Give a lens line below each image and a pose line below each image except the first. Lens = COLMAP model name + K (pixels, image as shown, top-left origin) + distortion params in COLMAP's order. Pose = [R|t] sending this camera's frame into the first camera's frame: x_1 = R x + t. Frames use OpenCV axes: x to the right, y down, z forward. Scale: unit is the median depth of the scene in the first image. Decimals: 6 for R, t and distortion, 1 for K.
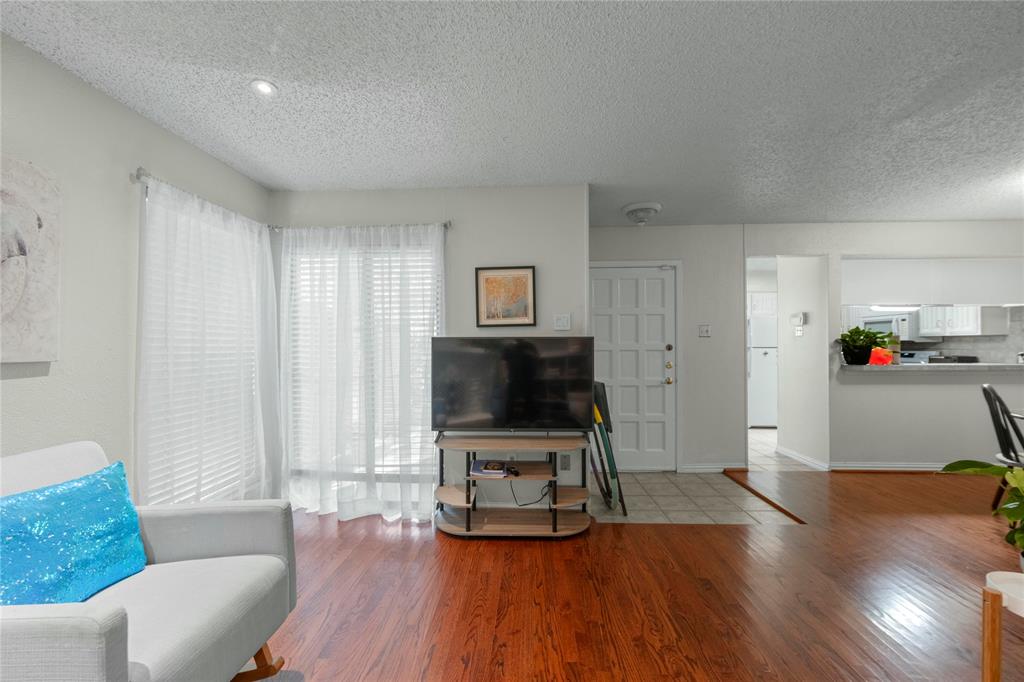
lens RADIAL K [[416.8, 0, 512.5], [0, 416.8, 344.3], [0, 0, 1]] dist [0.001284, 0.000595]
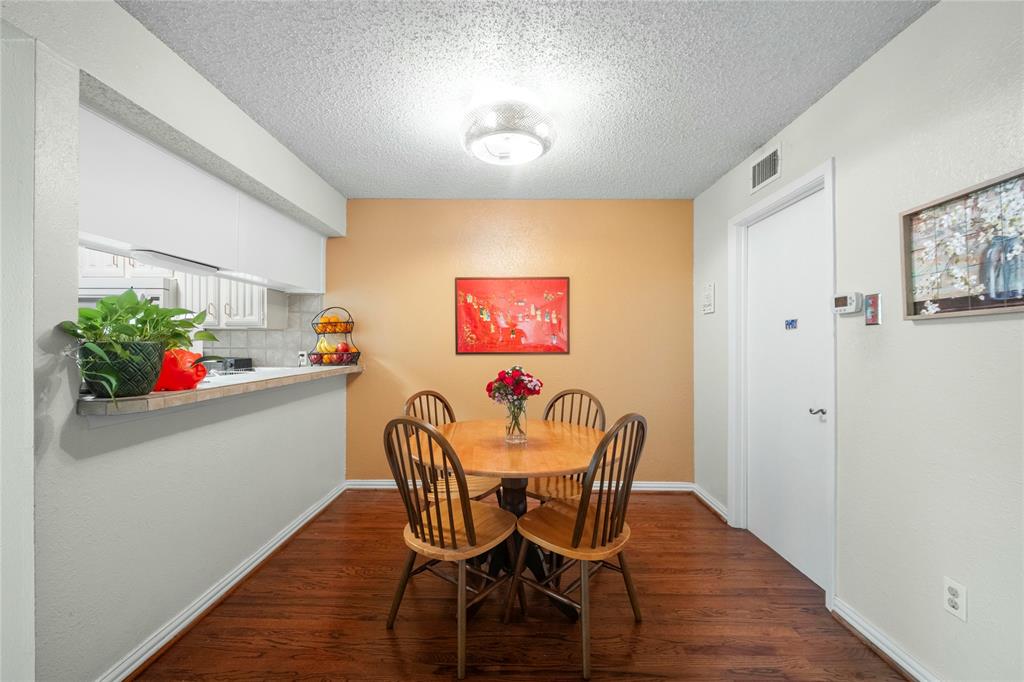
lens RADIAL K [[416.8, 0, 507.3], [0, 416.8, 343.0], [0, 0, 1]] dist [0.001284, 0.000595]
pose [[-0.017986, 0.004035, 0.999830, 0.451628], [-0.010348, 0.999938, -0.004221, 0.001556], [-0.999785, -0.010422, -0.017943, 0.665847]]
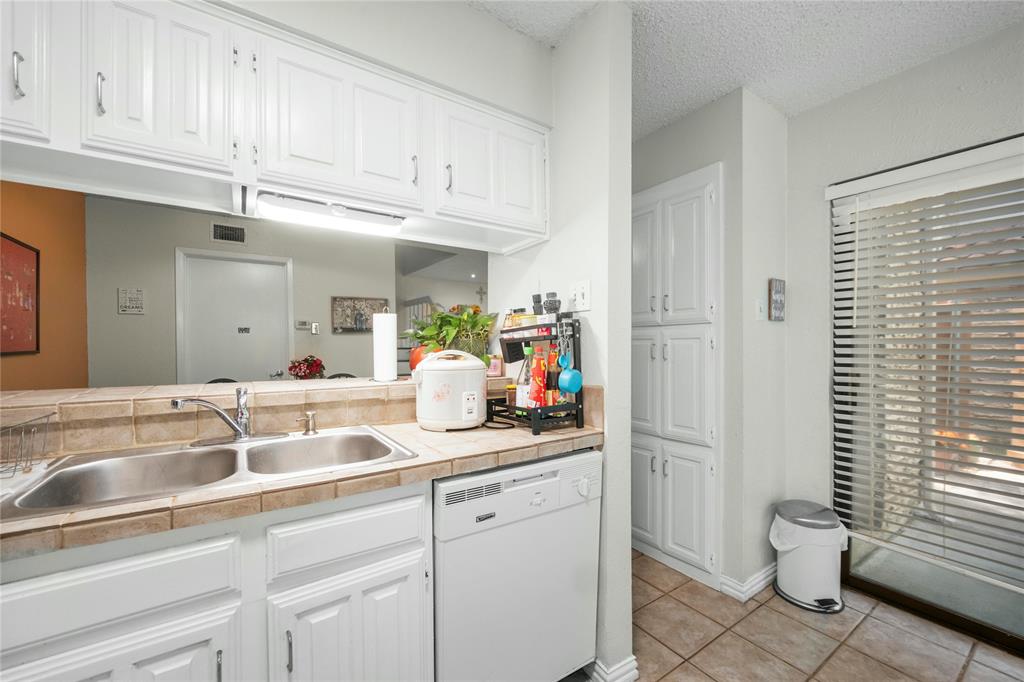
lens RADIAL K [[416.8, 0, 511.0], [0, 416.8, 344.6], [0, 0, 1]] dist [0.001284, 0.000595]
pose [[-0.803235, 0.002455, -0.595657, 1.088544], [0.005217, 0.999982, -0.002913, 0.009914], [0.595639, -0.005447, -0.803234, 1.443273]]
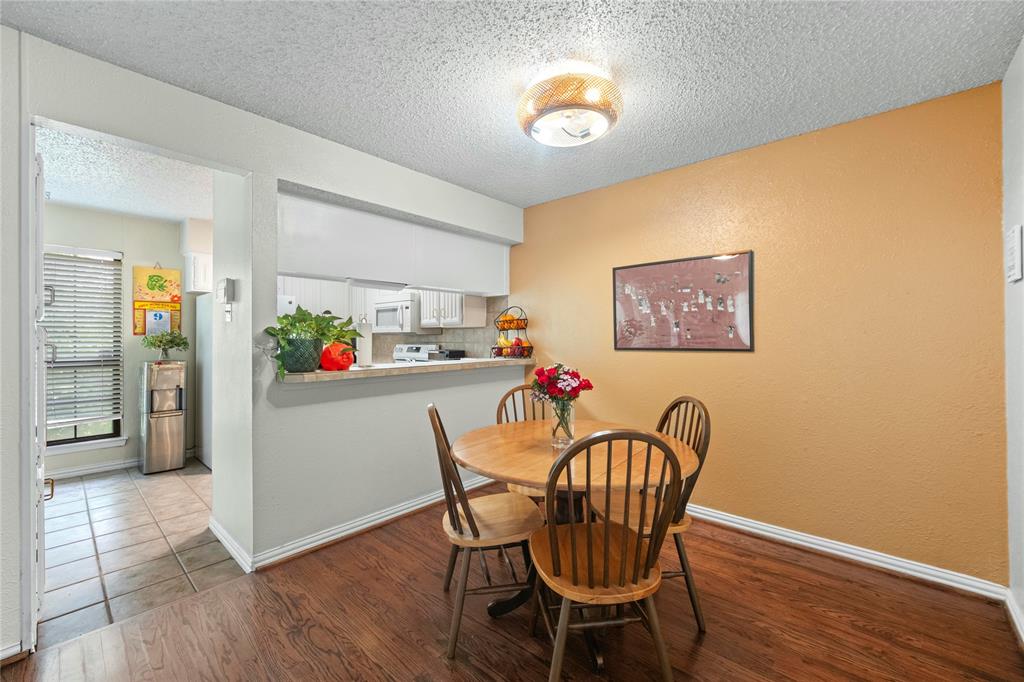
lens RADIAL K [[416.8, 0, 505.9], [0, 416.8, 333.8], [0, 0, 1]] dist [0.001284, 0.000595]
pose [[0.646343, 0.009074, 0.762993, 0.558948], [-0.005943, 0.999959, -0.006857, -0.001624], [-0.763023, -0.000103, 0.646371, 0.402340]]
